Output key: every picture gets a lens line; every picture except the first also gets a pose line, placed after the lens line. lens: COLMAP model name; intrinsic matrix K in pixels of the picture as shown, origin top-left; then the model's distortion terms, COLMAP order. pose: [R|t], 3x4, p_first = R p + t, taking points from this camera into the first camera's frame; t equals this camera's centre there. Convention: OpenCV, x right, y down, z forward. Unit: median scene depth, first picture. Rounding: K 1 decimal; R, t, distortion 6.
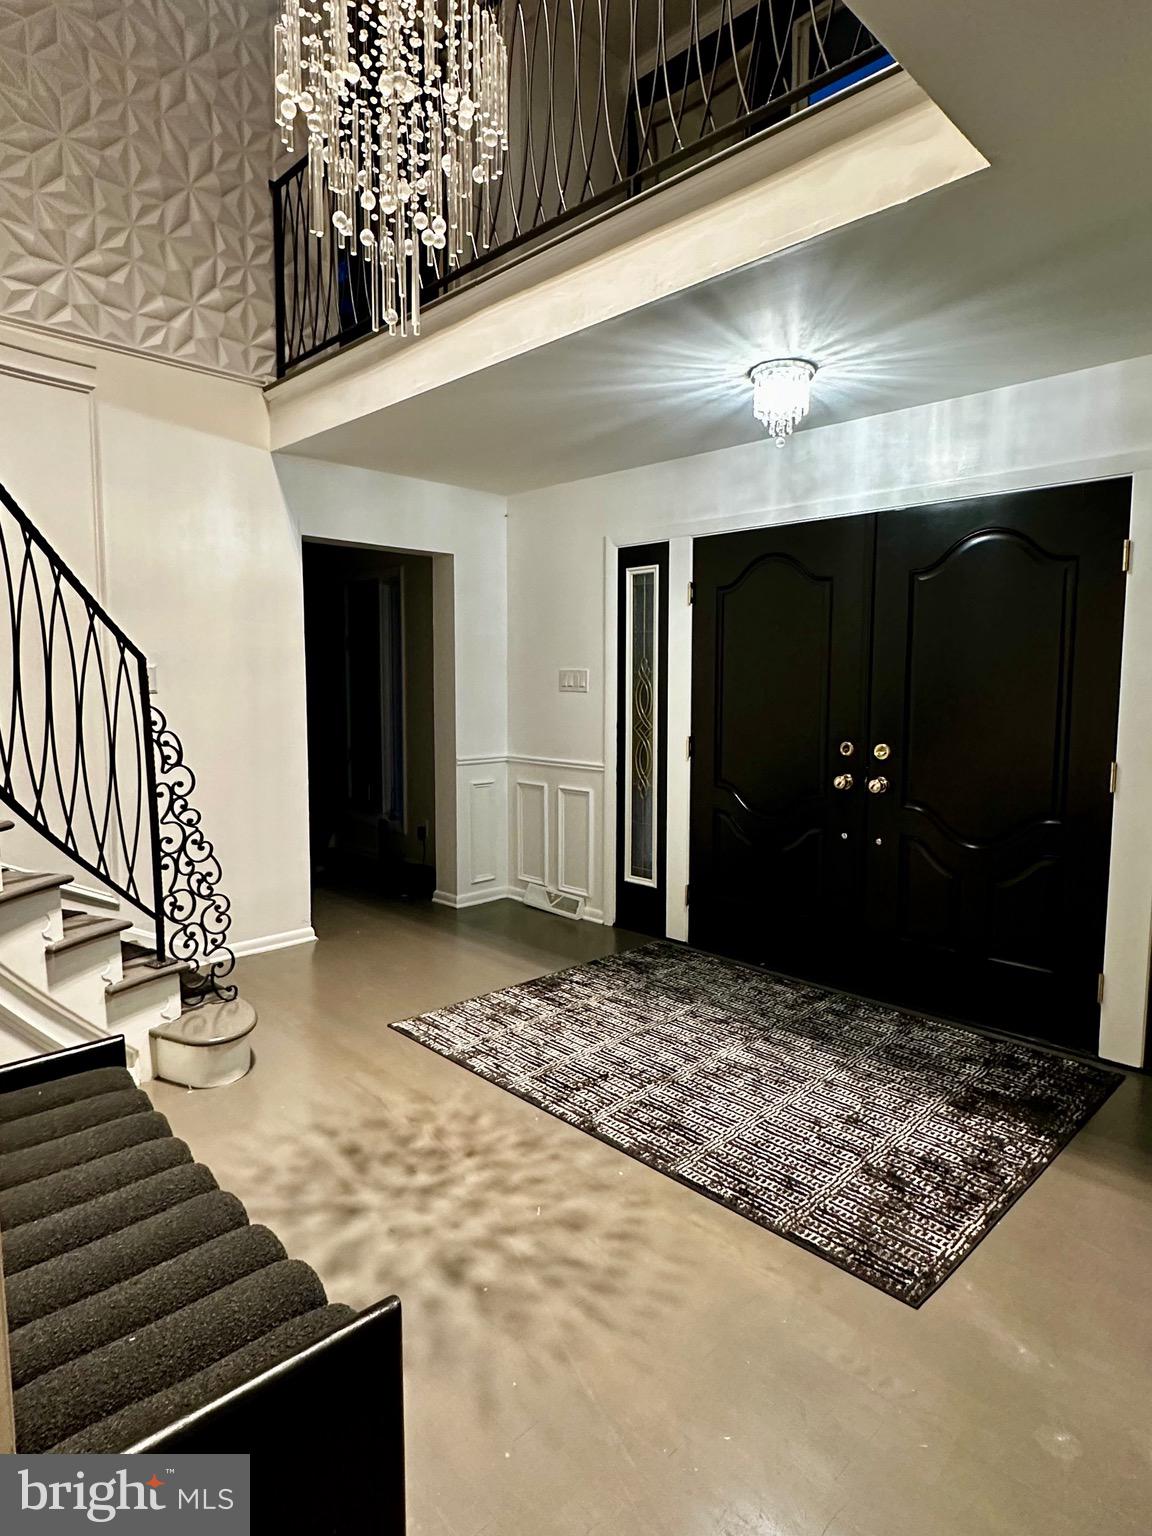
lens RADIAL K [[864.1, 0, 572.5], [0, 864.1, 767.9], [0, 0, 1]] dist [-0.007030, 0.000066]
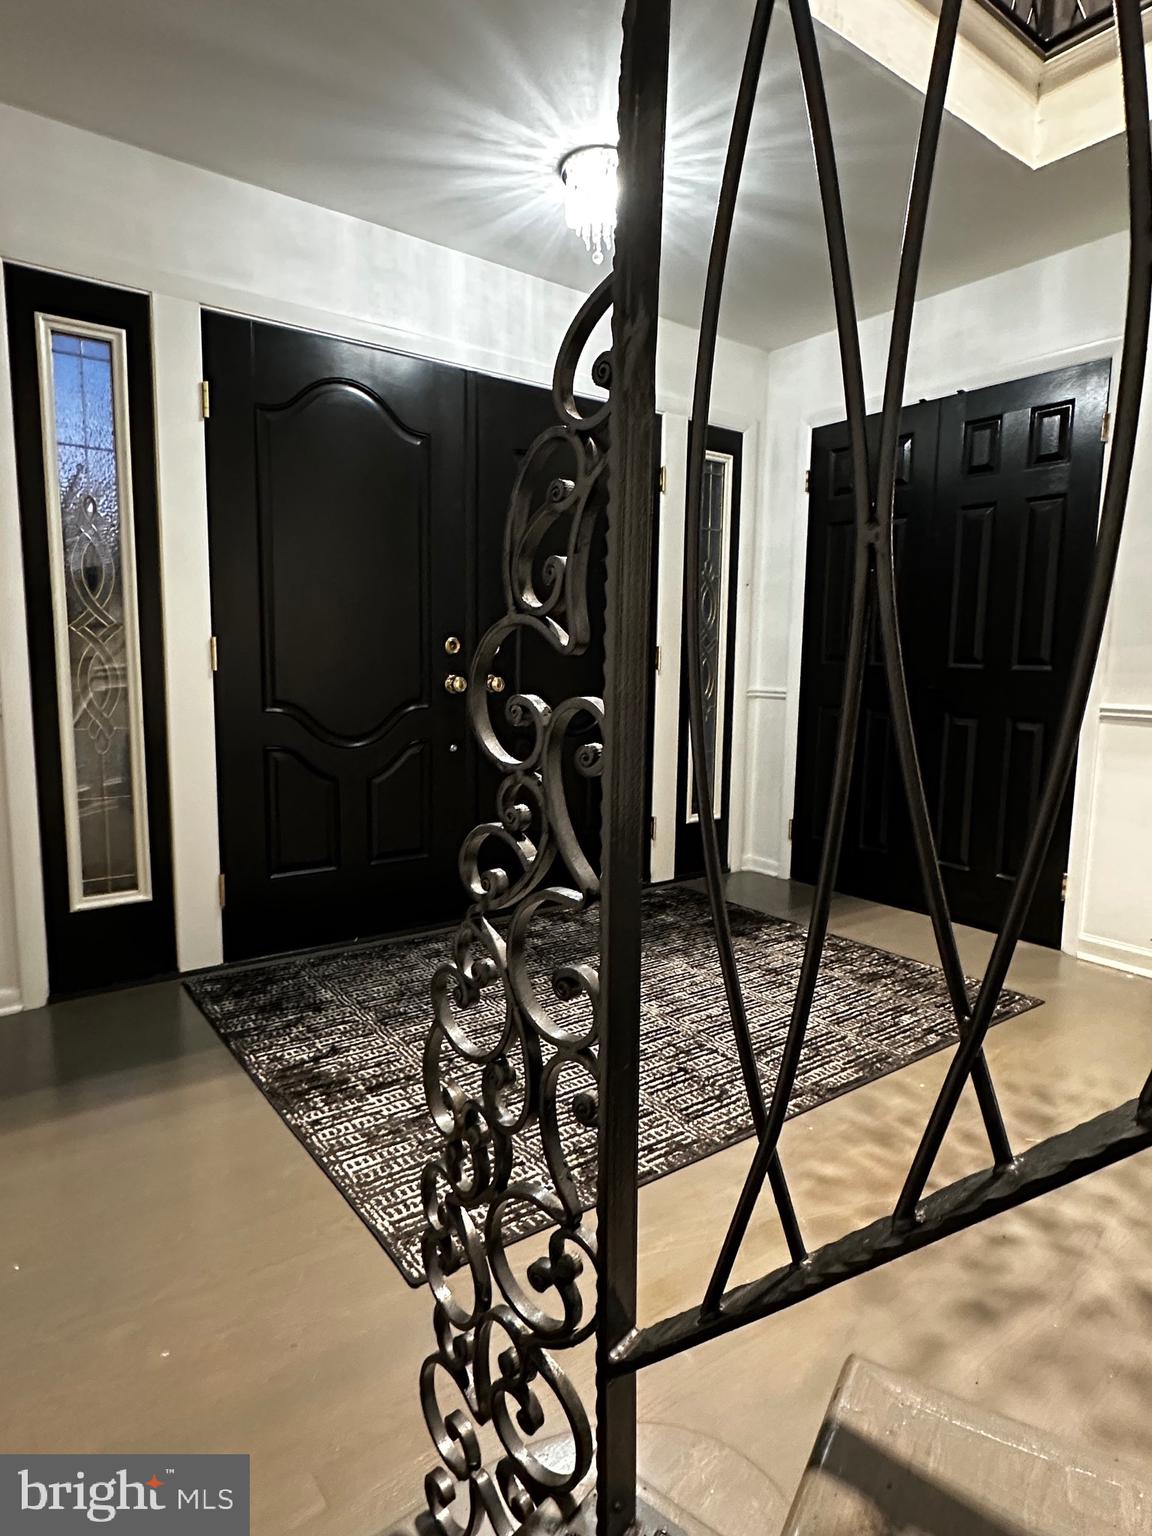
lens RADIAL K [[864.1, 0, 571.5], [0, 864.1, 764.4], [0, 0, 1]] dist [-0.007030, 0.000066]
pose [[0.144112, -0.125167, 0.981613, -0.508166], [0.089205, 0.989573, 0.113086, 0.008151], [-0.985533, 0.071267, 0.153775, 0.739767]]
